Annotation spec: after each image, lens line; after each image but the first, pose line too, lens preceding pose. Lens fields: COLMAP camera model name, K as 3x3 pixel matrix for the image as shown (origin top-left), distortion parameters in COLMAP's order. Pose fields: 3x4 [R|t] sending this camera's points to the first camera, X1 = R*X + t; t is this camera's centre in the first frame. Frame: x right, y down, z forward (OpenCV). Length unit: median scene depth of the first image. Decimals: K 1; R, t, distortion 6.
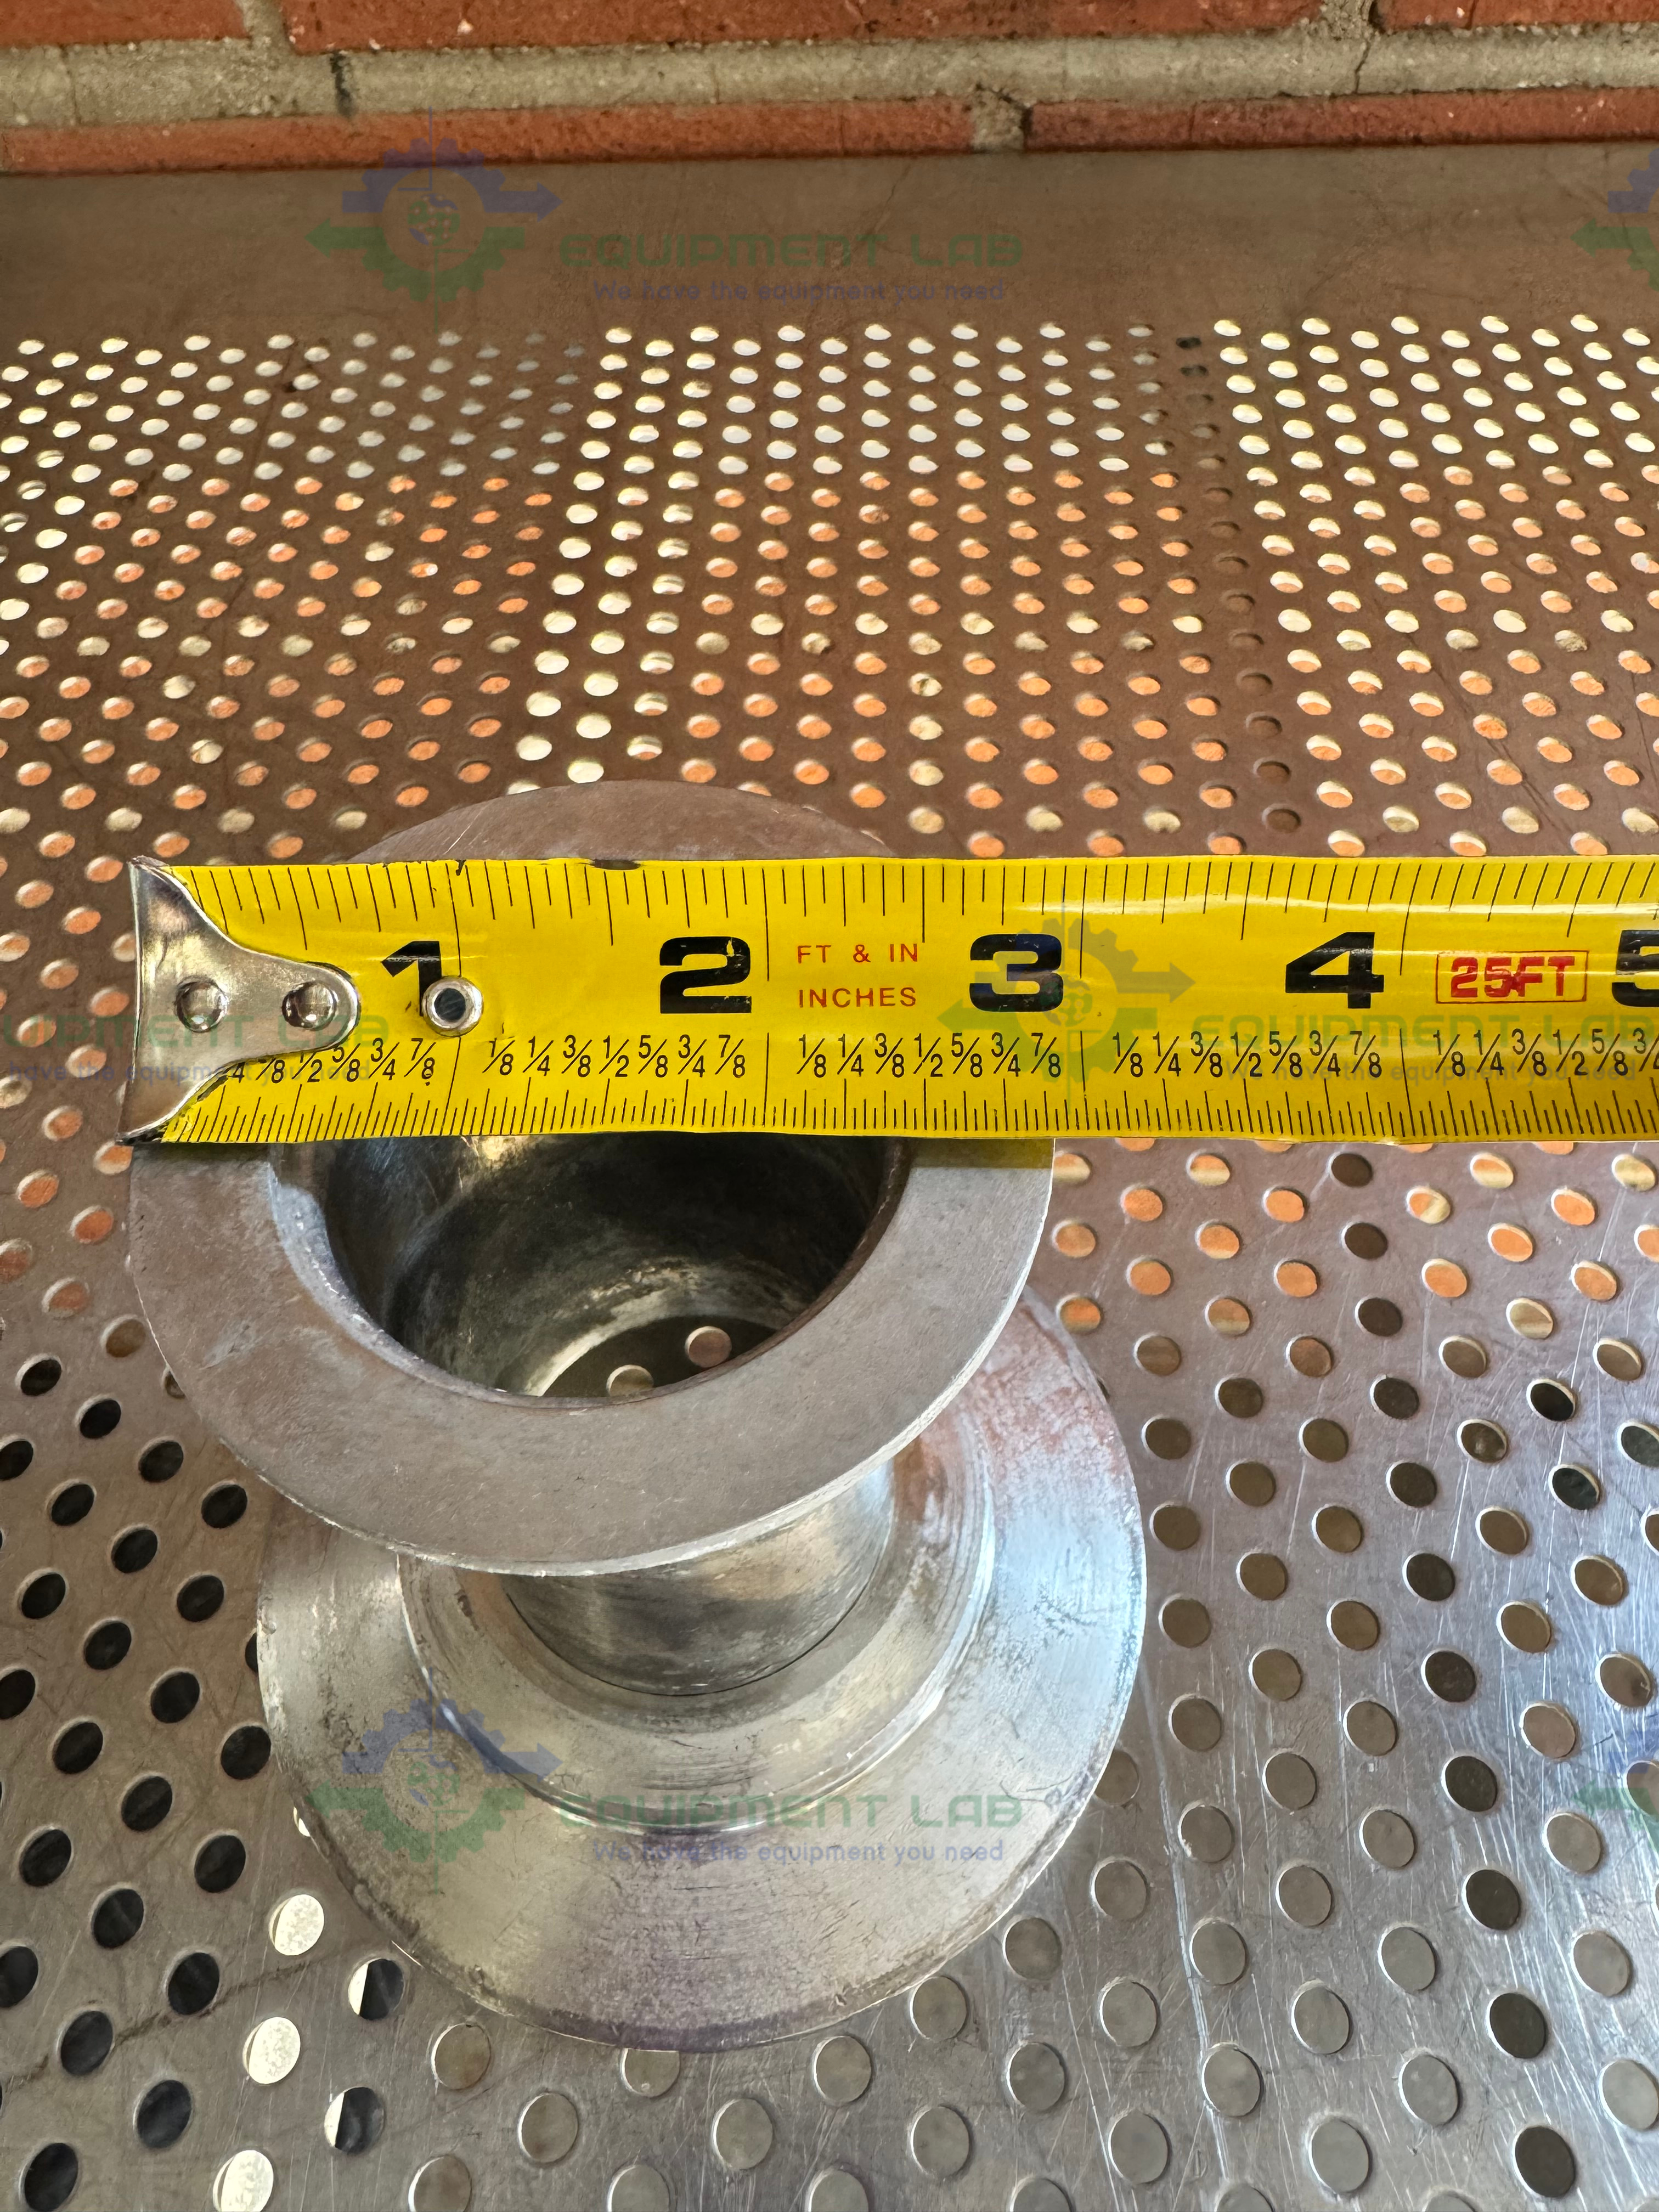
lens RADIAL K [[1593.3, 0, 832.2], [0, 1593.3, 1031.3], [0, 0, 1]] dist [-0.008276, 0.005018]
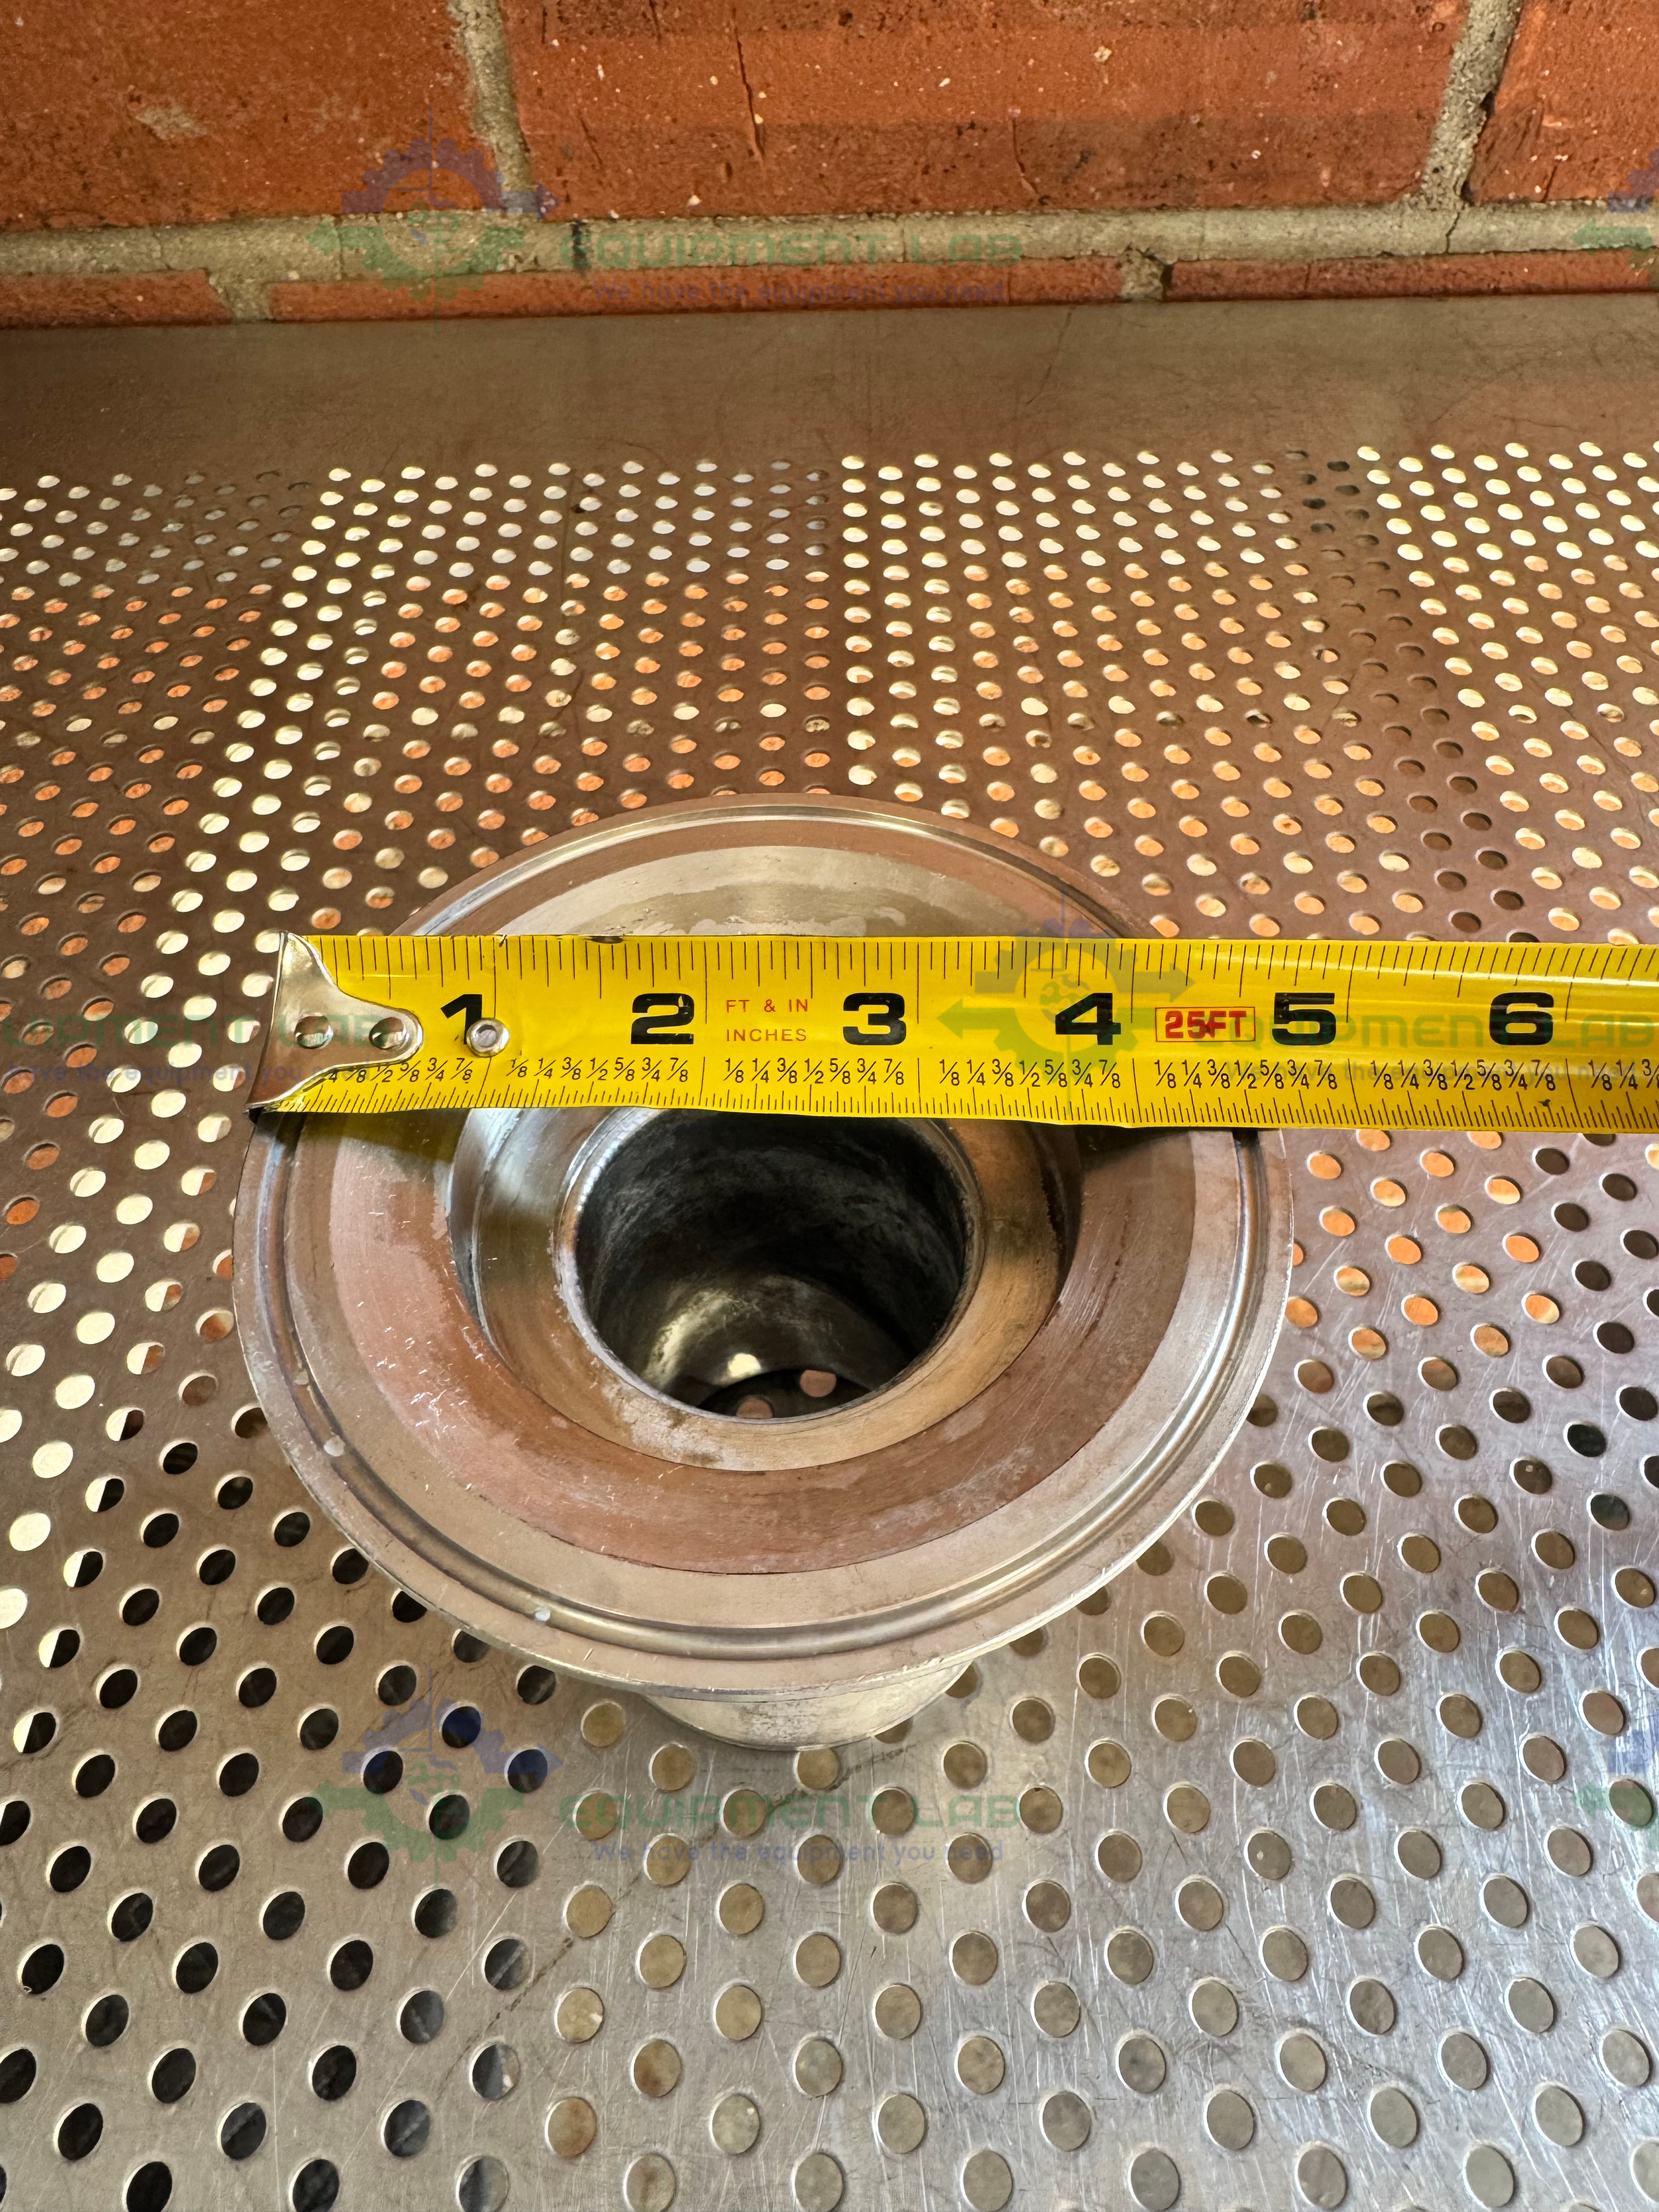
lens RADIAL K [[1593.3, 0, 827.0], [0, 1593.3, 1018.0], [0, 0, 1]] dist [-0.008276, 0.005018]
pose [[0.999147, -0.019690, 0.036298, -0.228821], [0.021505, 0.998502, -0.050314, 0.032702], [-0.035253, 0.051051, 0.998074, -0.165205]]
